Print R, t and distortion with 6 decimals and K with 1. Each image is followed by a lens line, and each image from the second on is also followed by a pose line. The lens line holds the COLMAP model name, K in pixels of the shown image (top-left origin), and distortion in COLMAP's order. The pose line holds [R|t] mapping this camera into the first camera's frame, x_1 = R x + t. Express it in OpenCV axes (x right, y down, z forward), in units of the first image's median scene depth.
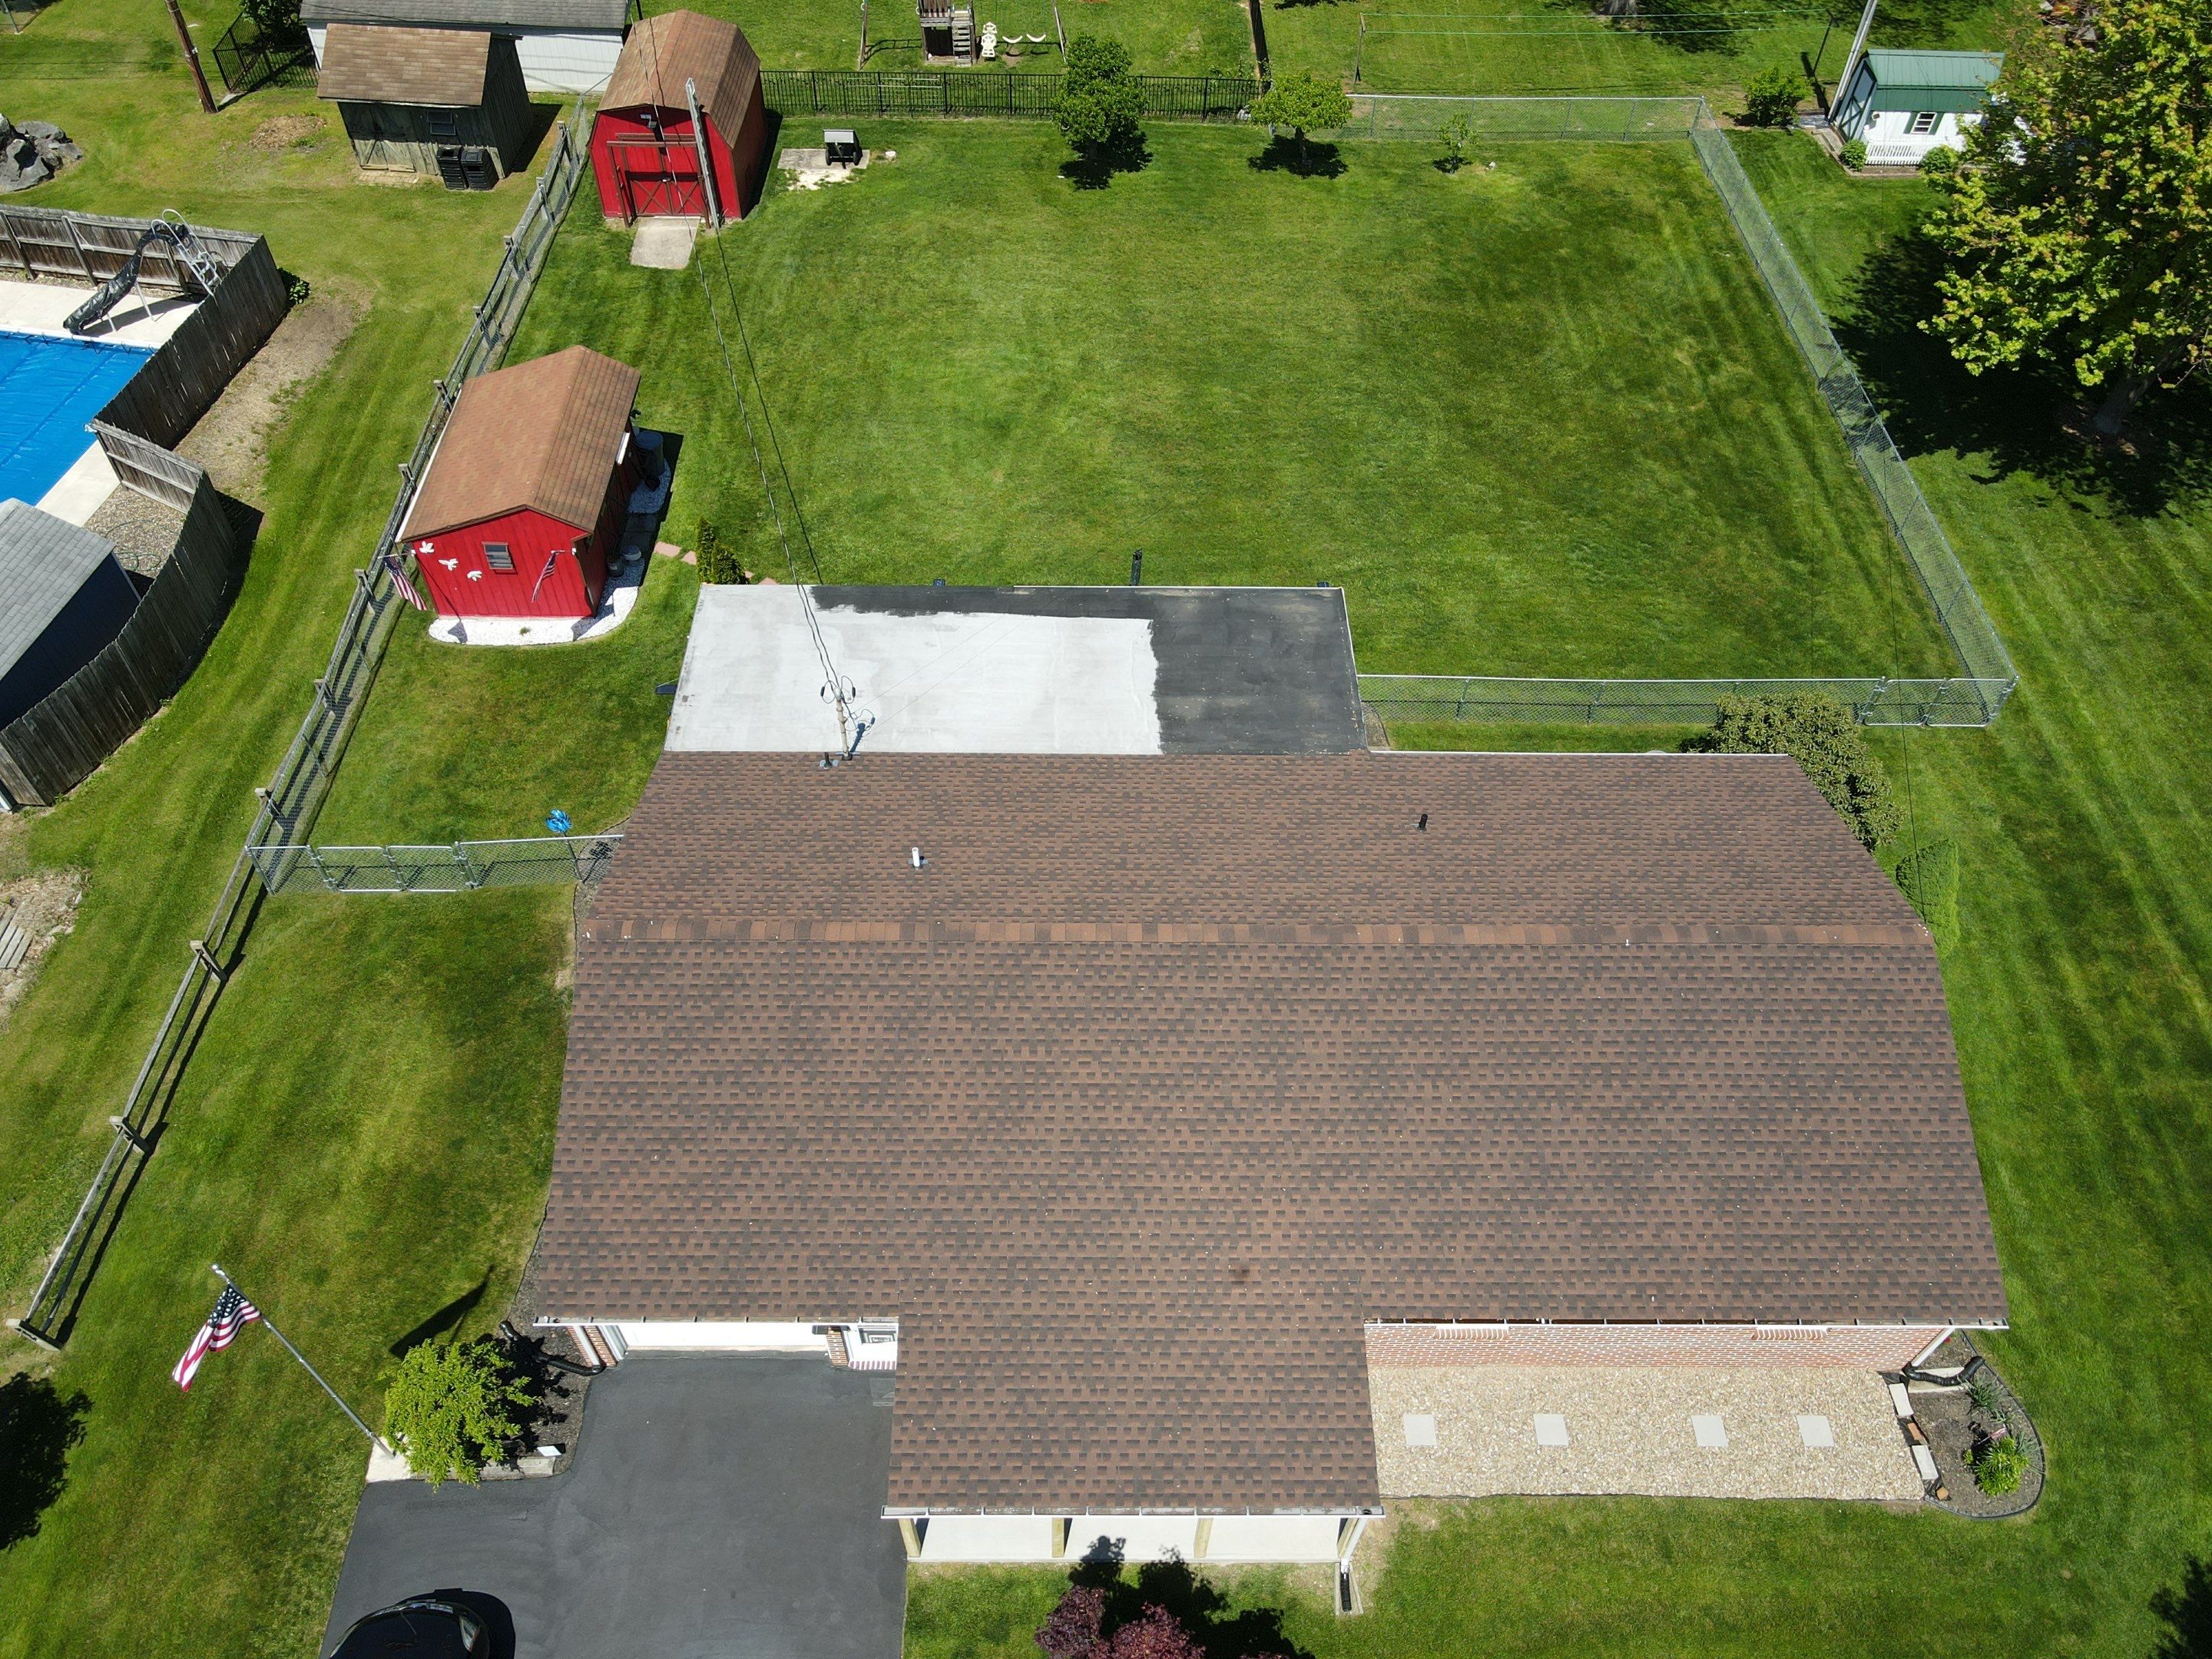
lens RADIAL K [[1618.6, 0, 1096.1], [0, 1618.6, 833.7], [0, 0, 1]] dist [0.009083, 0.011773]
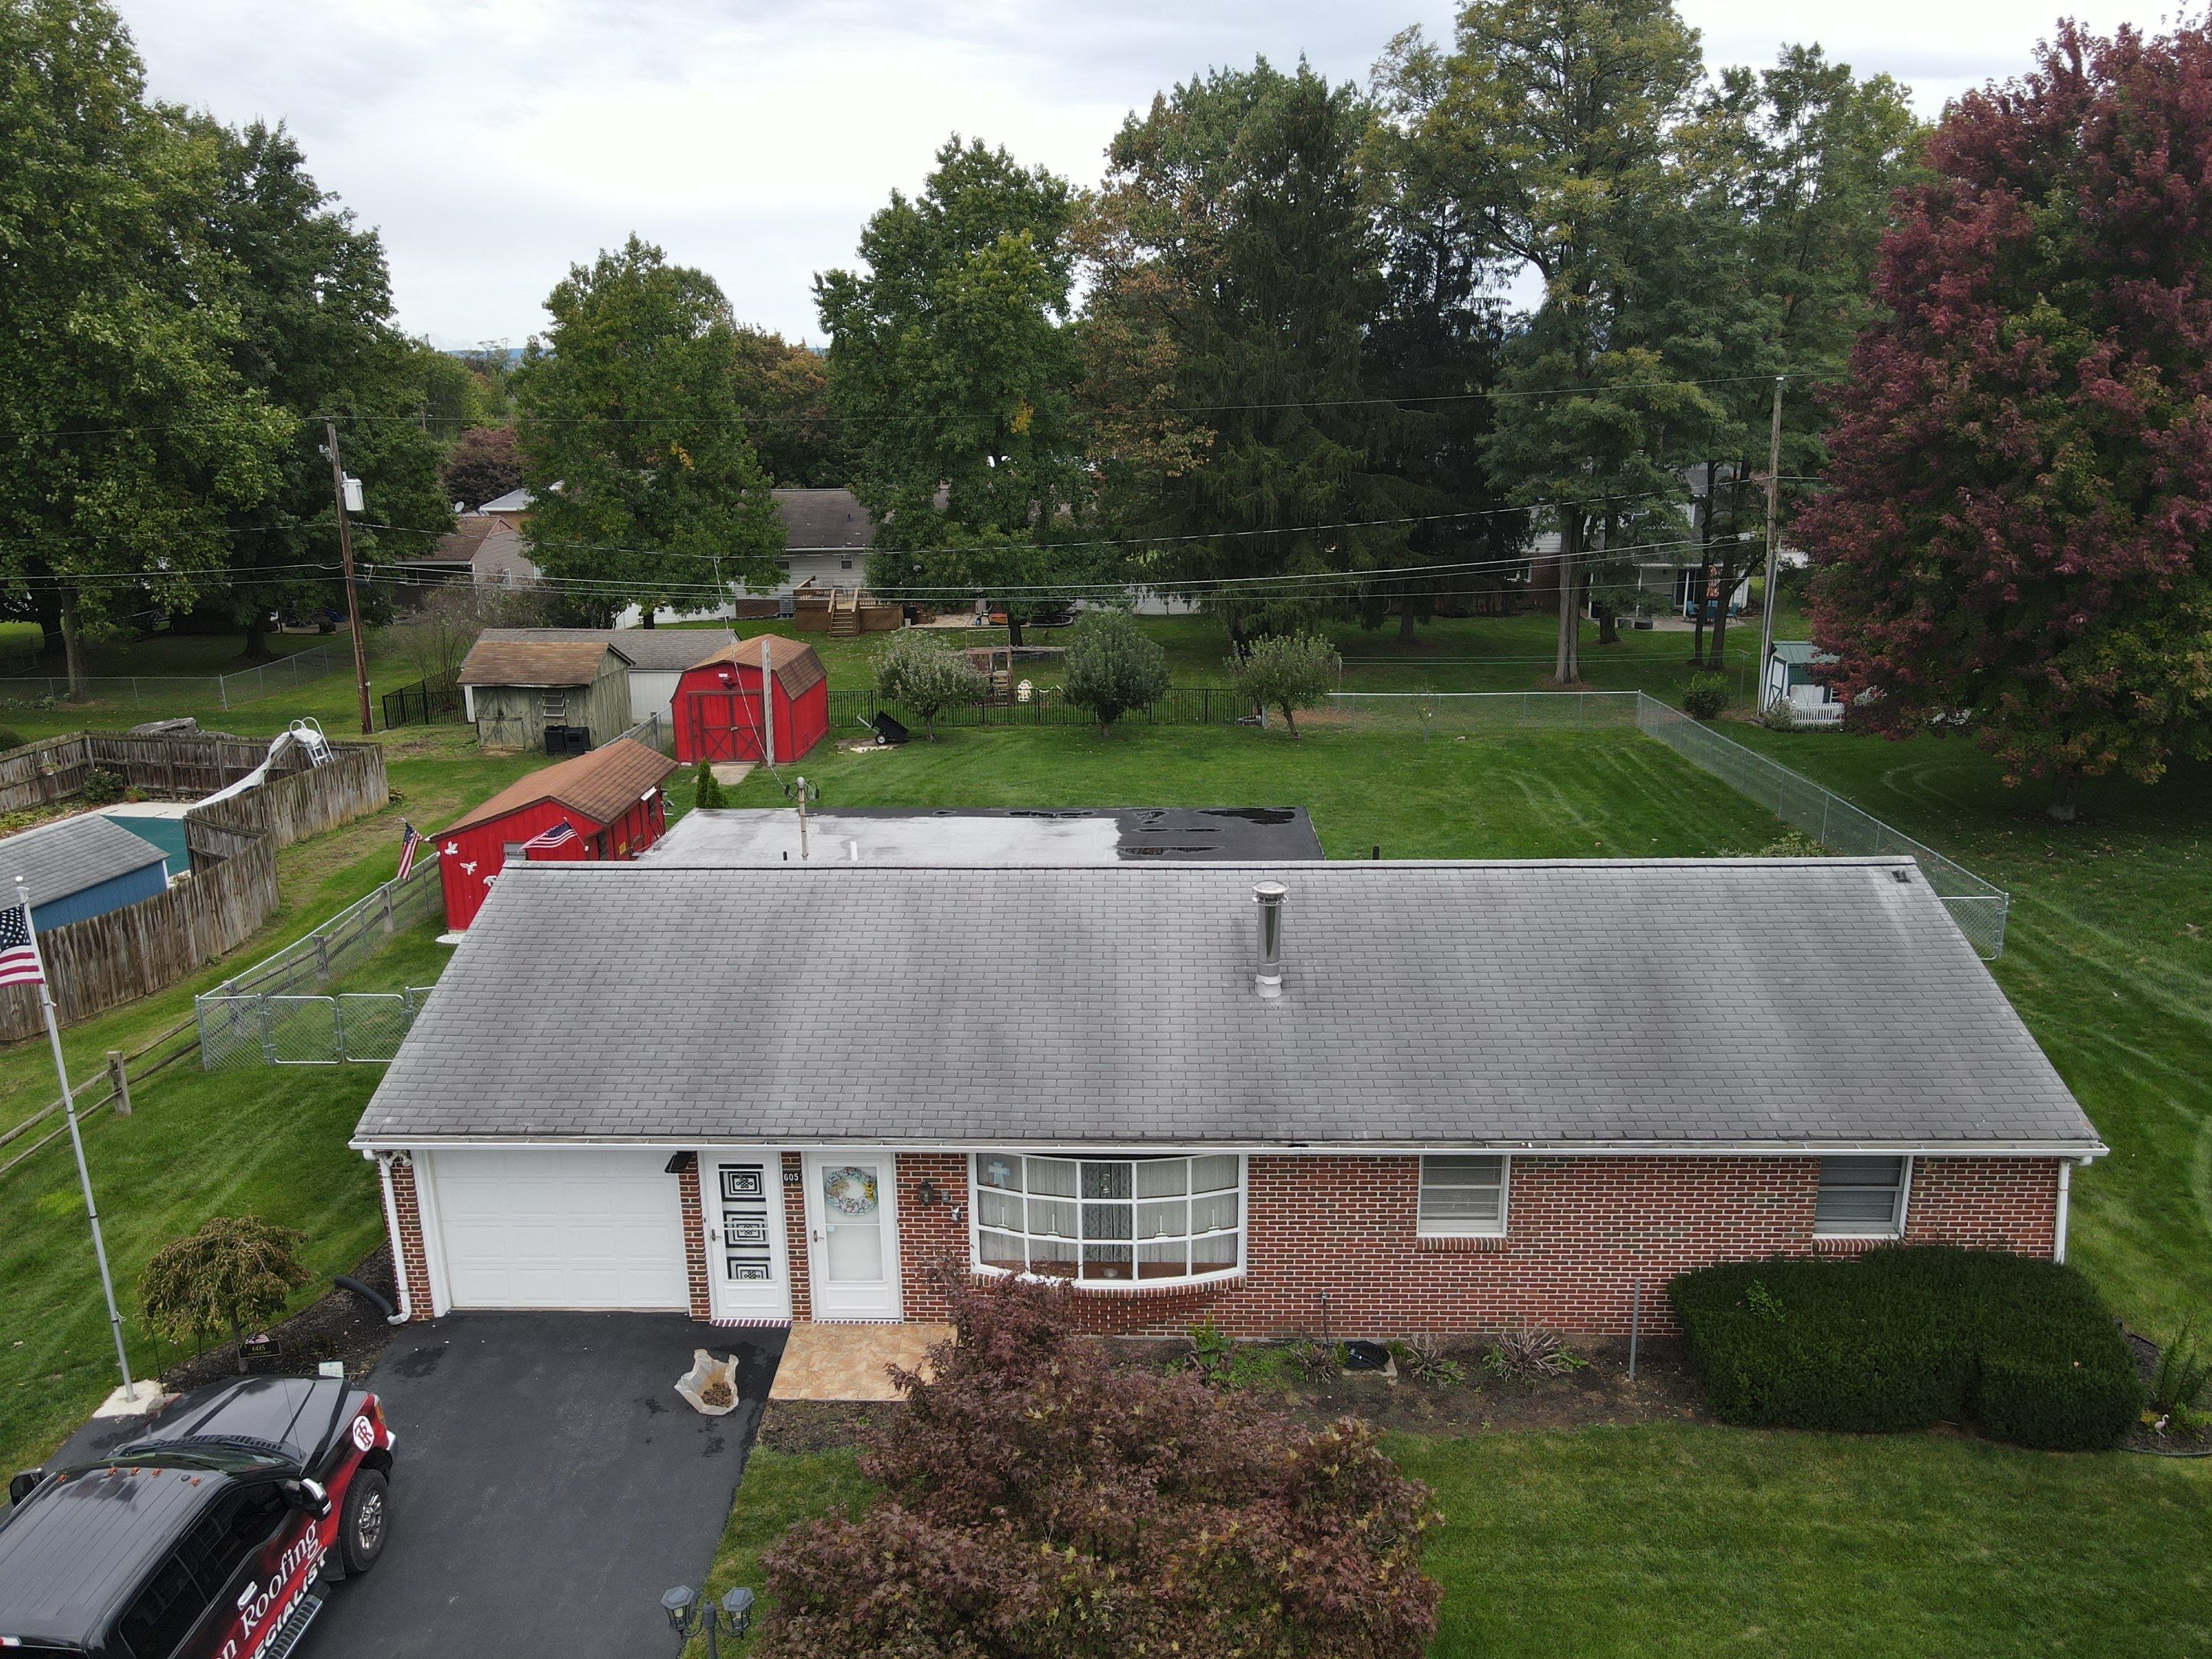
lens RADIAL K [[1618.6, 0, 1096.5], [0, 1618.6, 831.8], [0, 0, 1]] dist [0.009083, 0.011773]
pose [[0.998760, -0.019733, -0.045707, 0.067078], [-0.009327, 0.827678, -0.561125, 0.456204], [0.048903, 0.560856, 0.826468, 0.148732]]
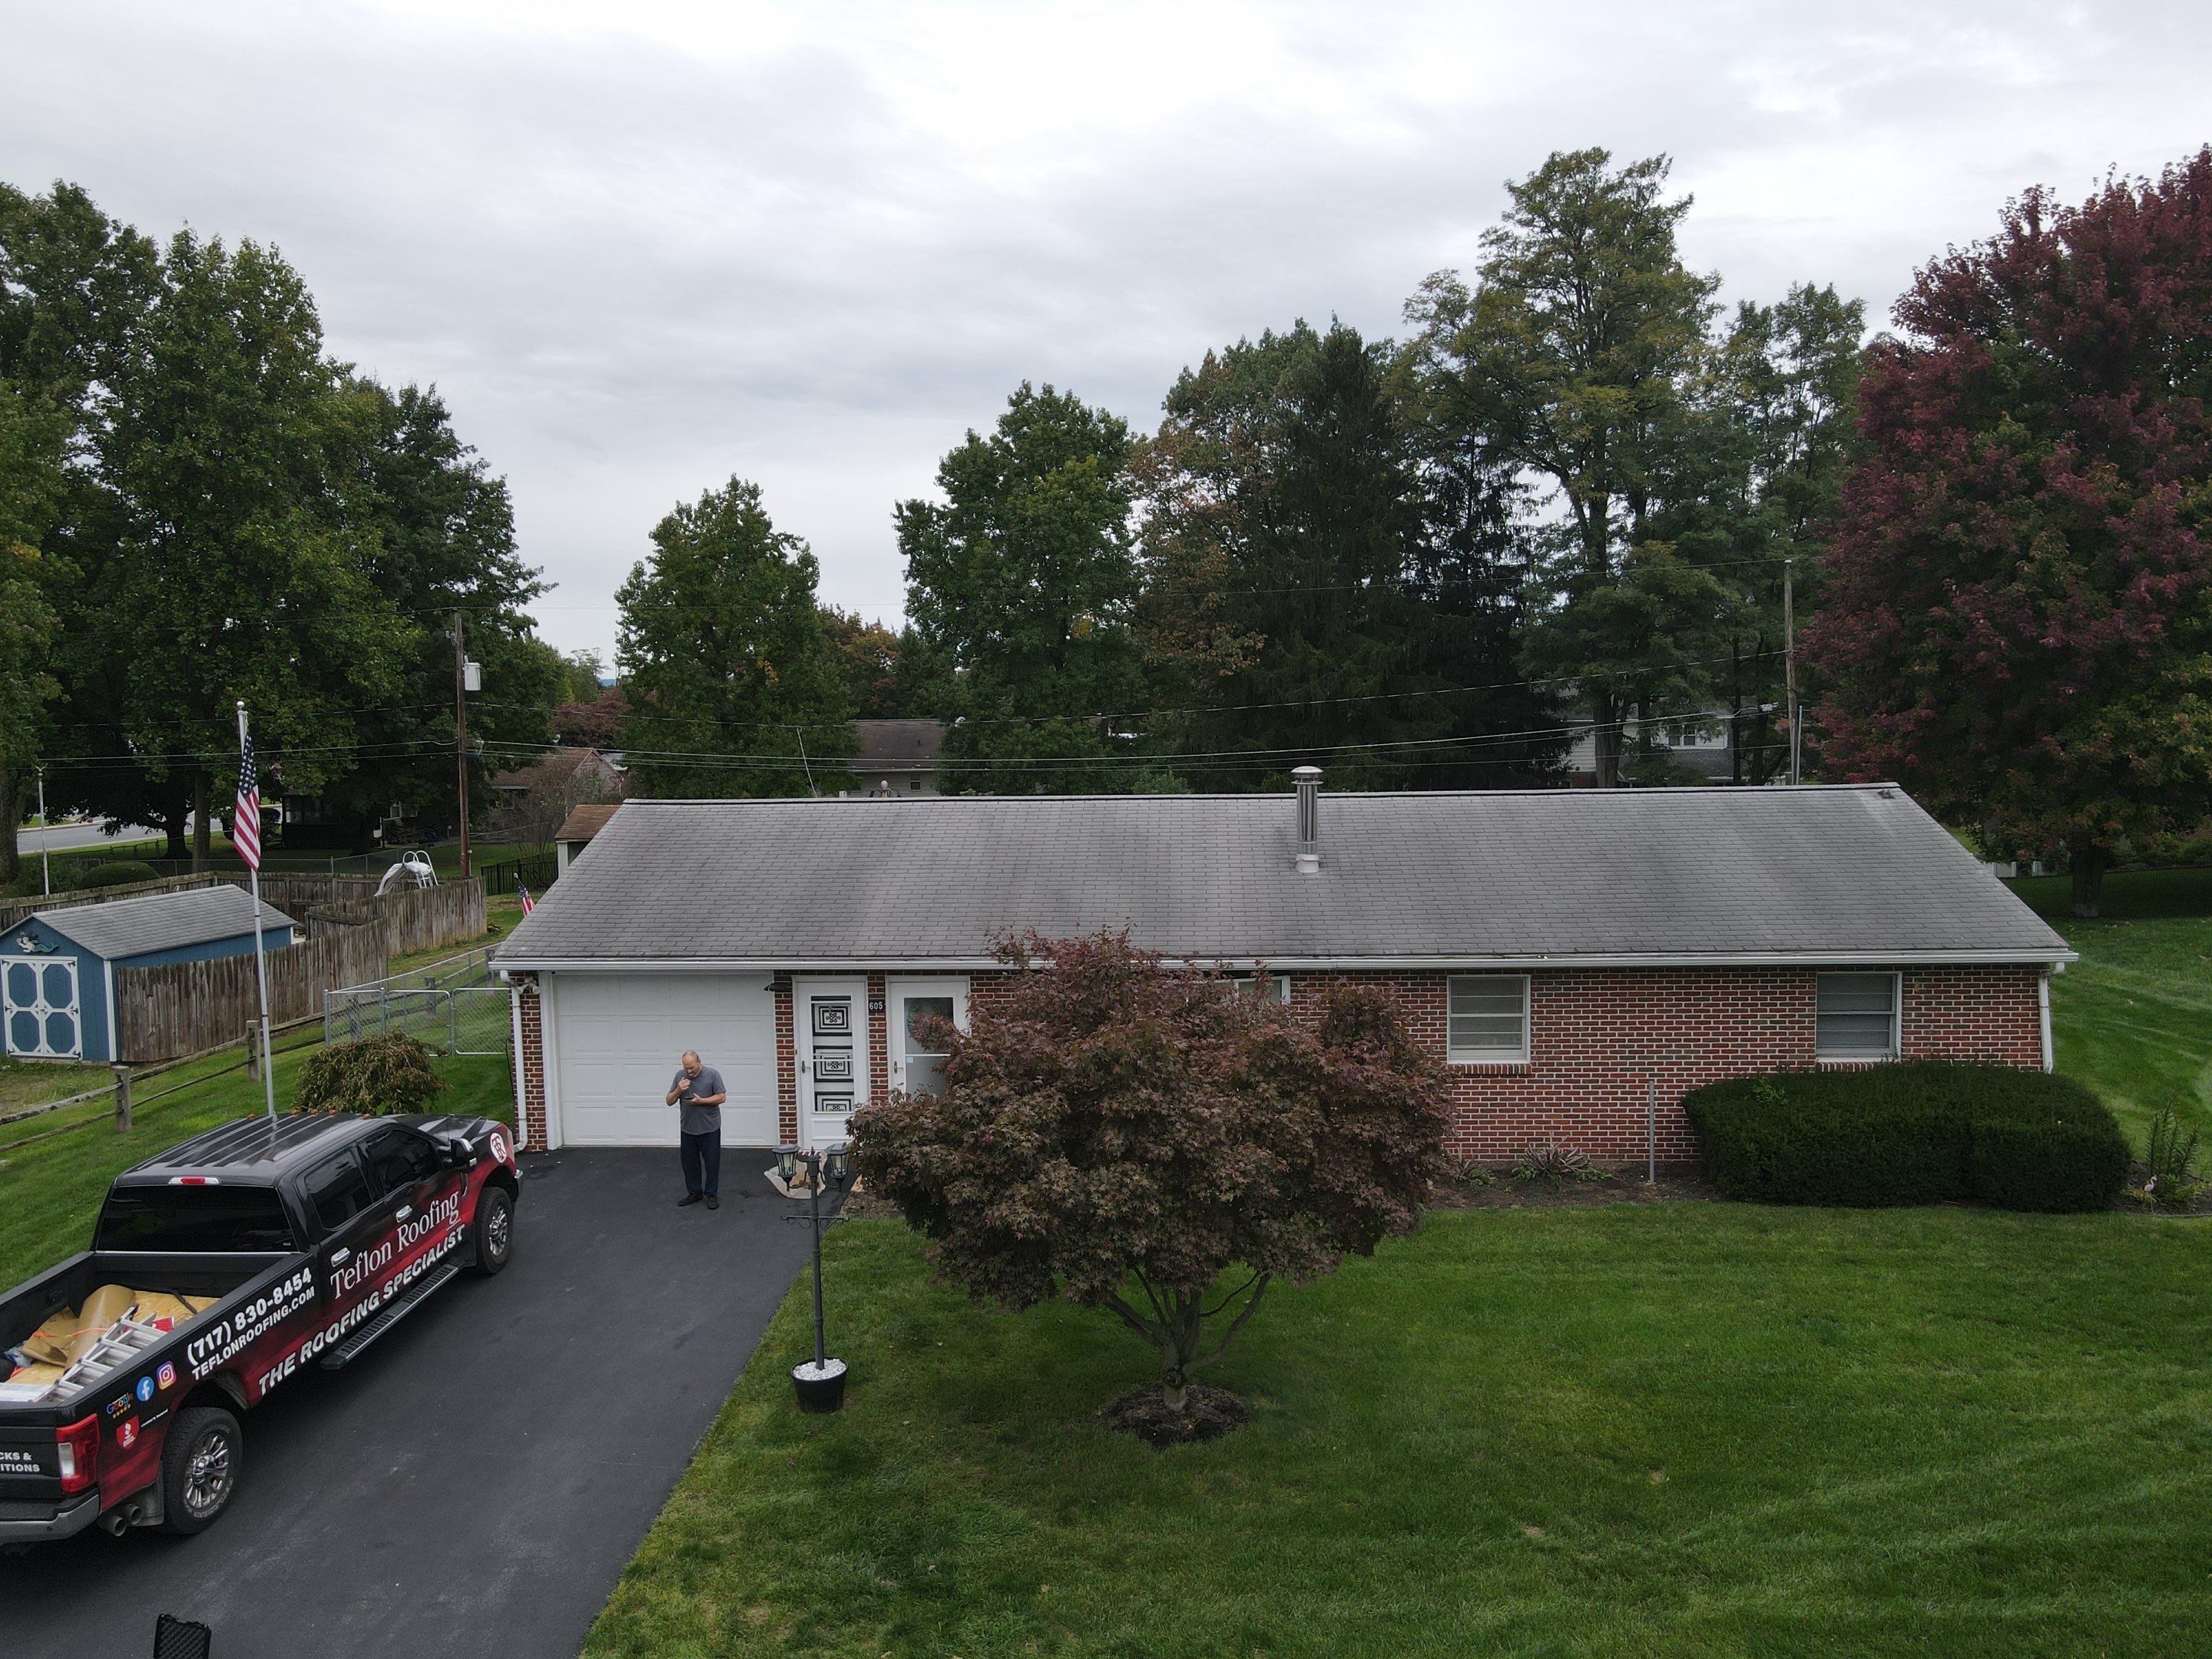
lens RADIAL K [[1618.6, 0, 1092.7], [0, 1618.6, 839.5], [0, 0, 1]] dist [0.009083, 0.011773]
pose [[0.996538, -0.027519, -0.078454, 0.066769], [-0.036098, 0.706835, -0.706457, 0.652393], [0.074895, 0.706843, 0.703394, 0.203802]]
